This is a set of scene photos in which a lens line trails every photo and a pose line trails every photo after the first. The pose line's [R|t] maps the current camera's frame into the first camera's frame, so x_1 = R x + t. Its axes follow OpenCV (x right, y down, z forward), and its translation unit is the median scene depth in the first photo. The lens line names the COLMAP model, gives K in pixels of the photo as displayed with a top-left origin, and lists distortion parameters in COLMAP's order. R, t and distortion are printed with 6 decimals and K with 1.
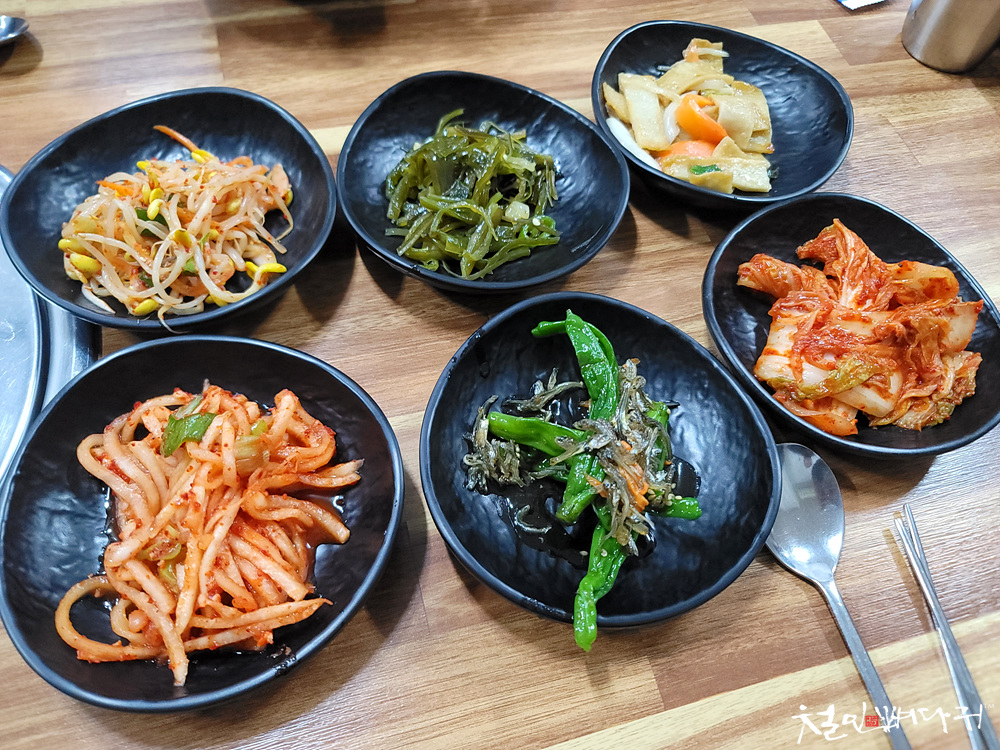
lens RADIAL K [[729.9, 0, 500.0], [0, 729.9, 375.0], [0, 0, 1]] dist [0.007436, -0.005129]
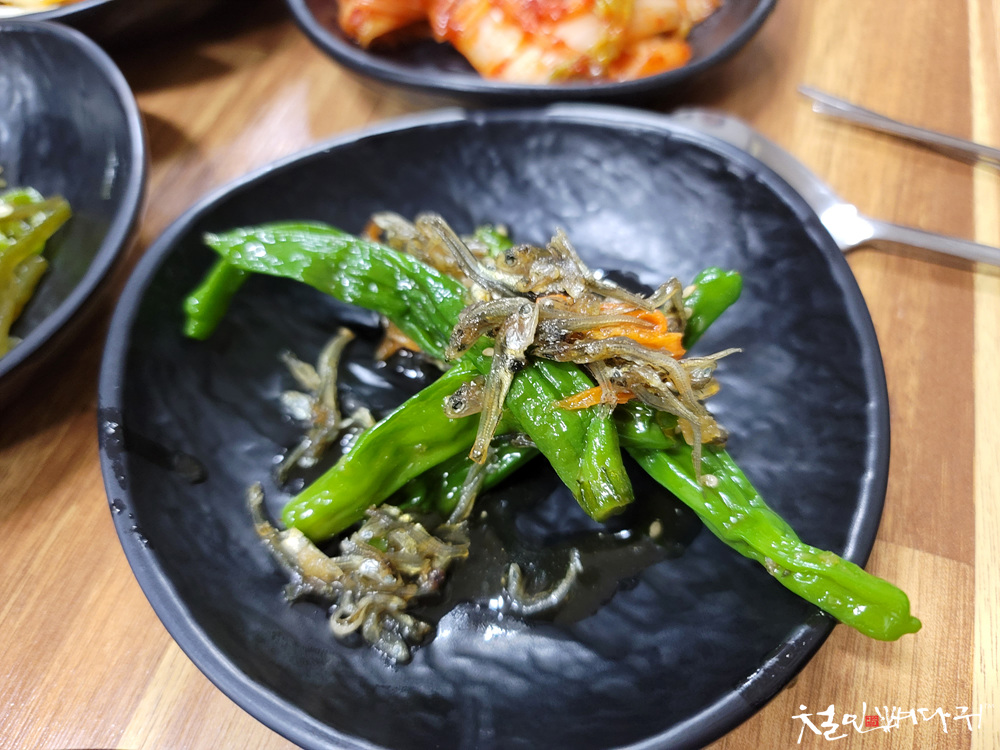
lens RADIAL K [[806.5, 0, 500.0], [0, 806.5, 375.0], [0, 0, 1]] dist [-0.055426, -0.003753]
pose [[0.538554, -0.744725, 0.394137, -0.069743], [0.750419, 0.636658, 0.177588, 0.012875], [-0.383185, 0.200128, 0.901731, 0.529893]]
